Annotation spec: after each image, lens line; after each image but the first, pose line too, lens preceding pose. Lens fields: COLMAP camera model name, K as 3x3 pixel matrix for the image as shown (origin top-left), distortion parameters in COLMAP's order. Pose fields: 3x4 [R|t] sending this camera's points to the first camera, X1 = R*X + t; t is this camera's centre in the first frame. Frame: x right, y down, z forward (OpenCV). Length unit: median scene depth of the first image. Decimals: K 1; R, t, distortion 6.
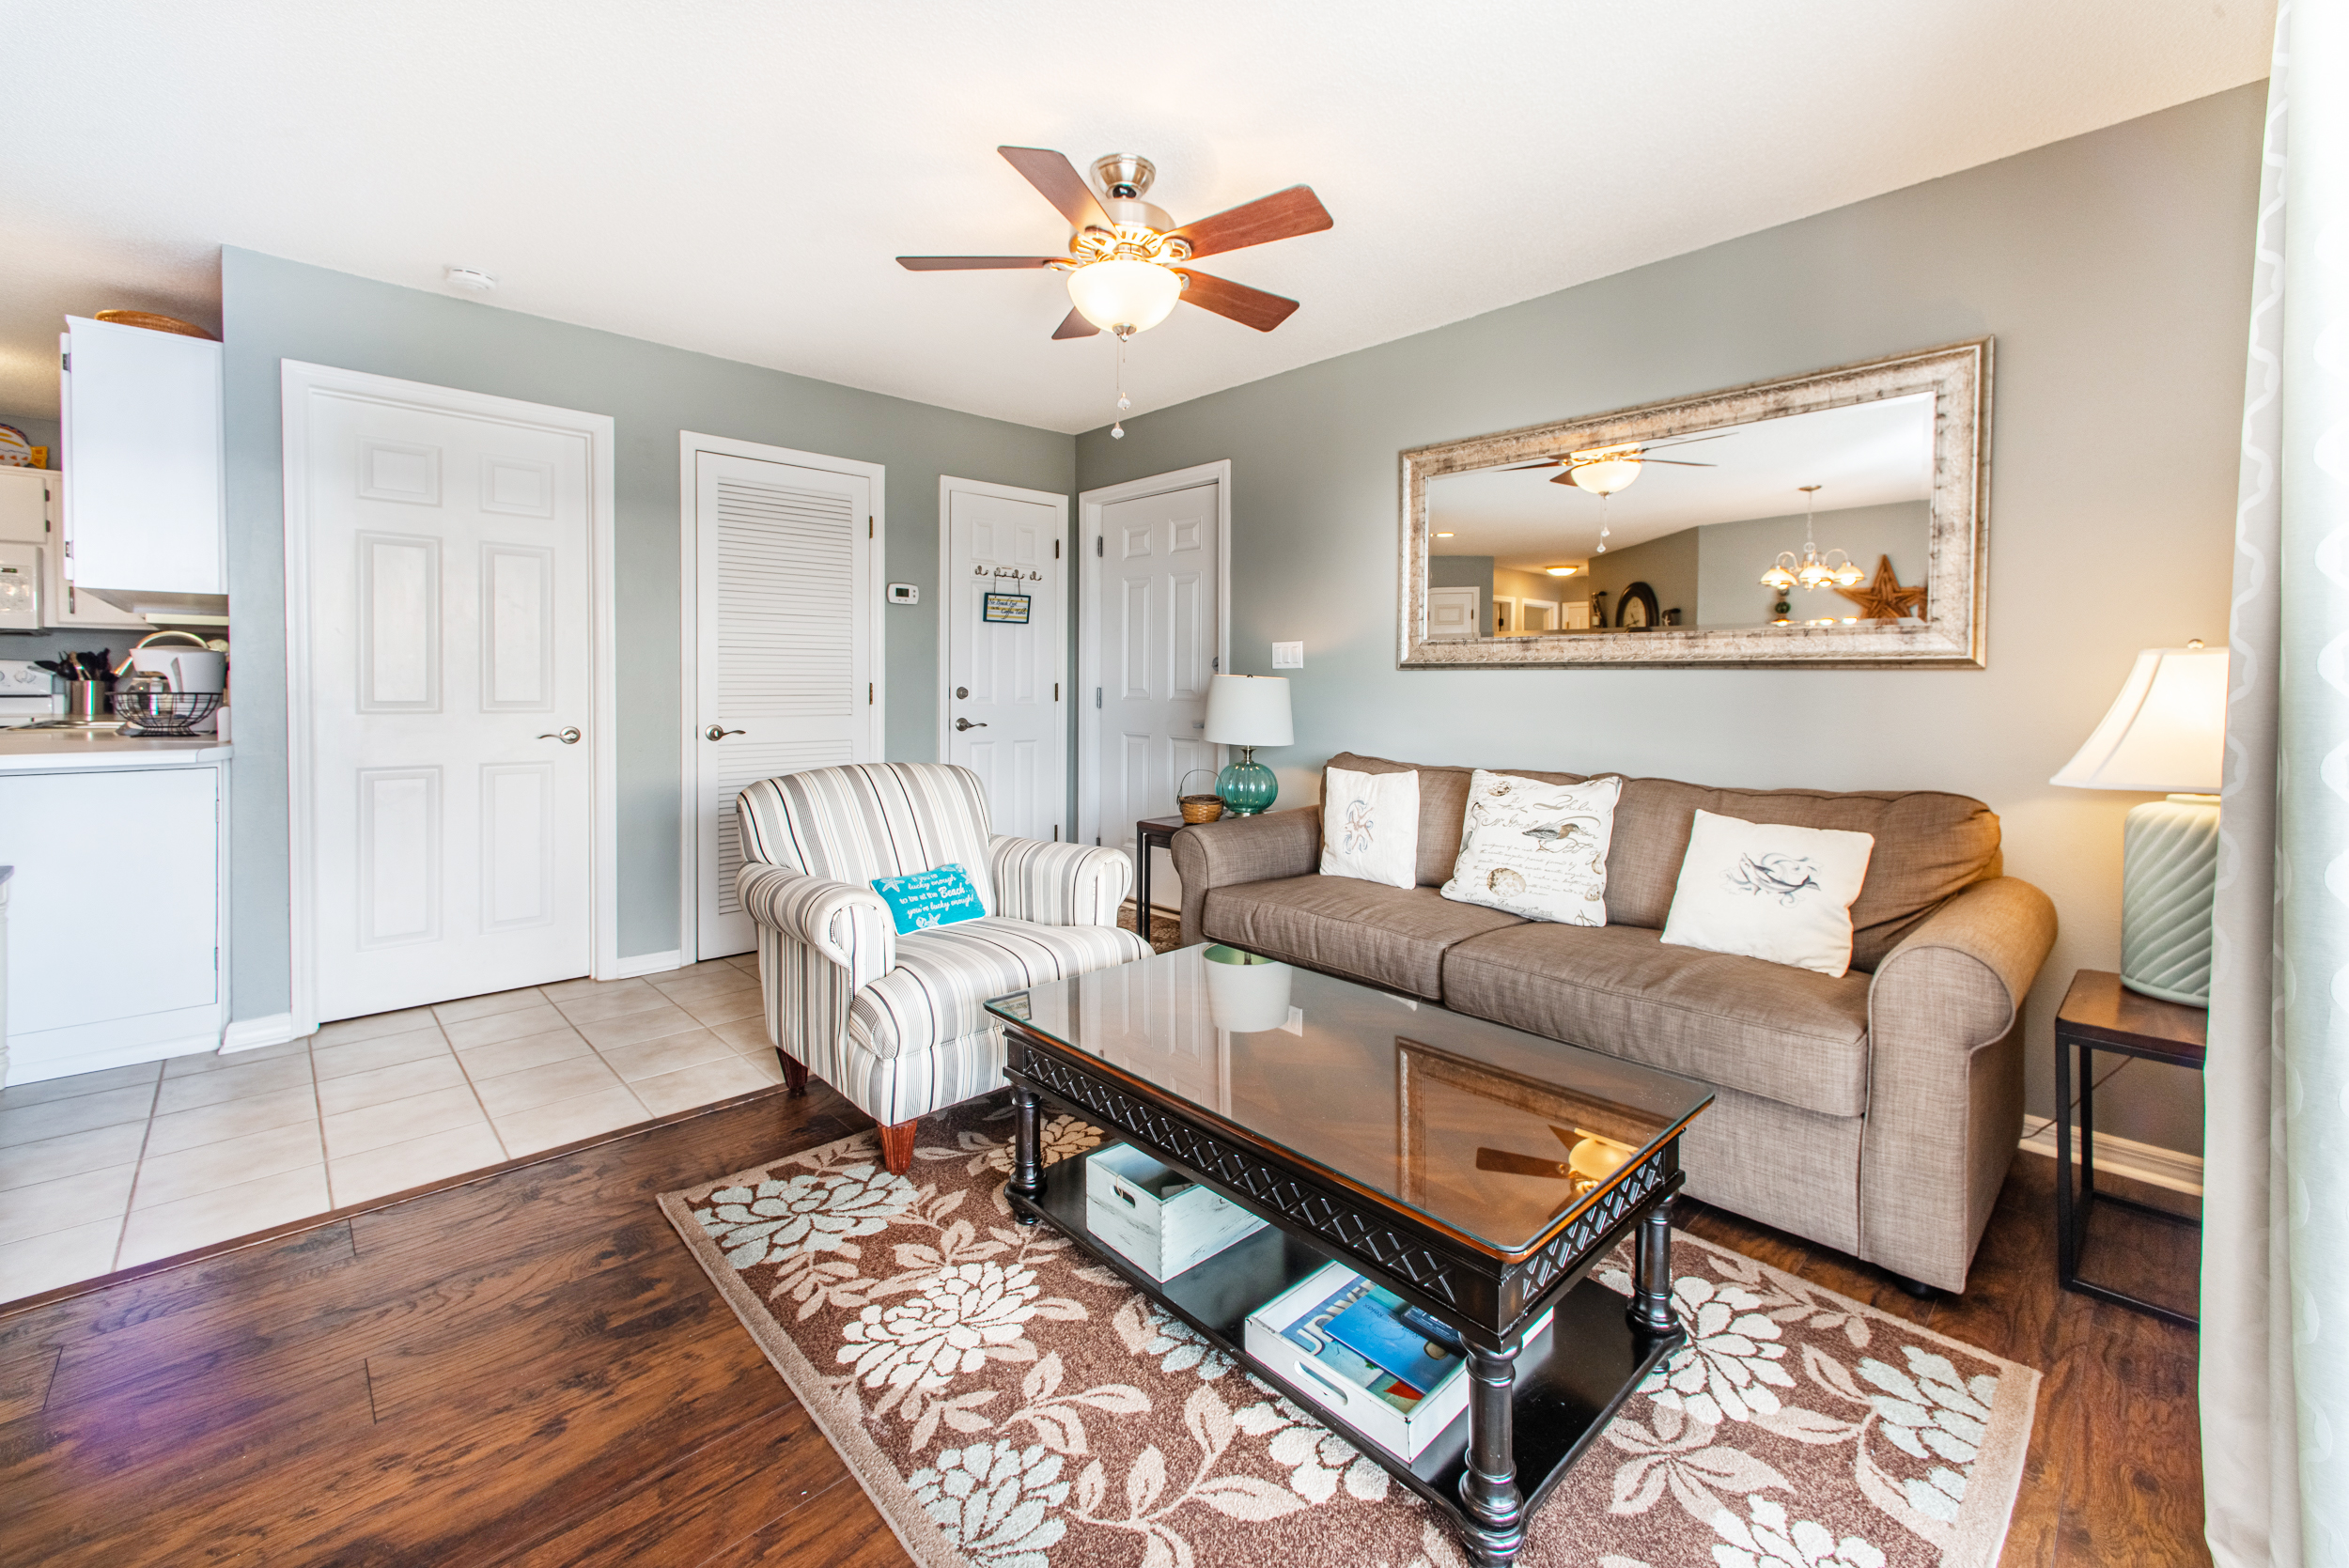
lens RADIAL K [[959.6, 0, 1182.0], [0, 959.6, 696.5], [0, 0, 1]] dist [0.000349, 0.000585]
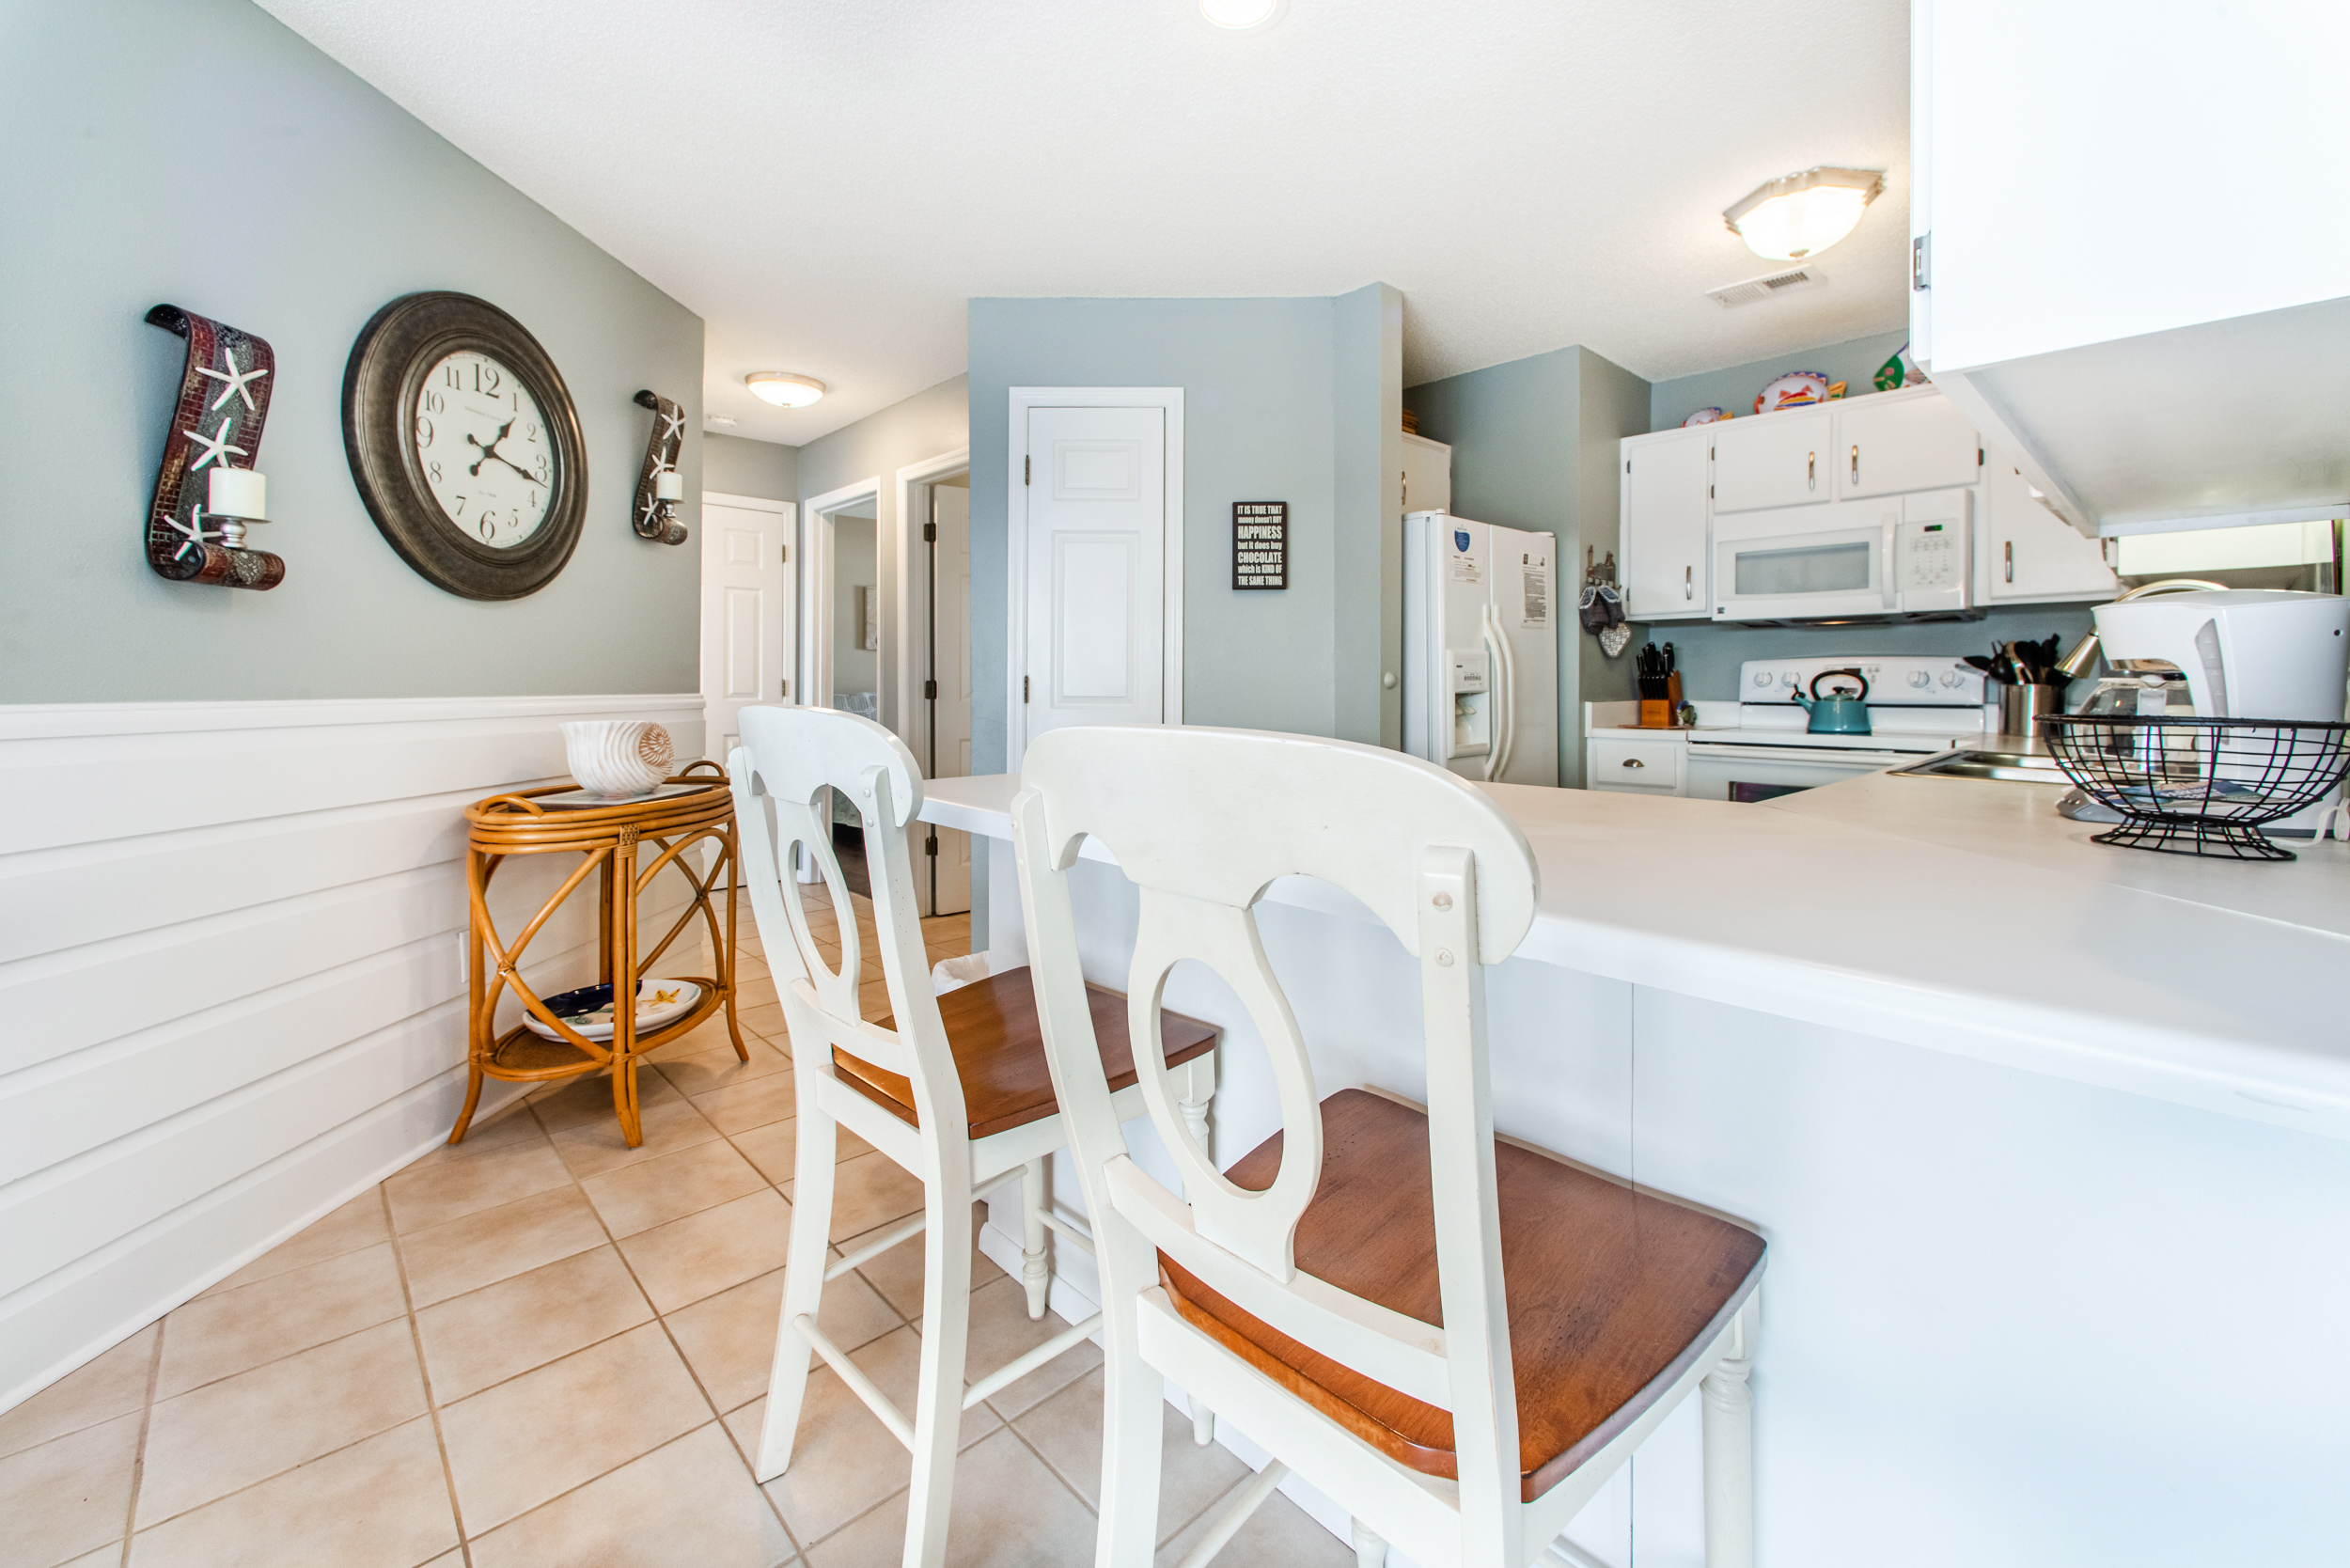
lens RADIAL K [[972.0, 0, 1179.8], [0, 972.0, 683.8], [0, 0, 1]] dist [0.001106, 0.000042]
pose [[-0.009460, -0.002543, -0.999952, -0.480210], [-0.014388, 0.999894, -0.002407, -0.007285], [0.999852, 0.014365, -0.009496, 0.436615]]
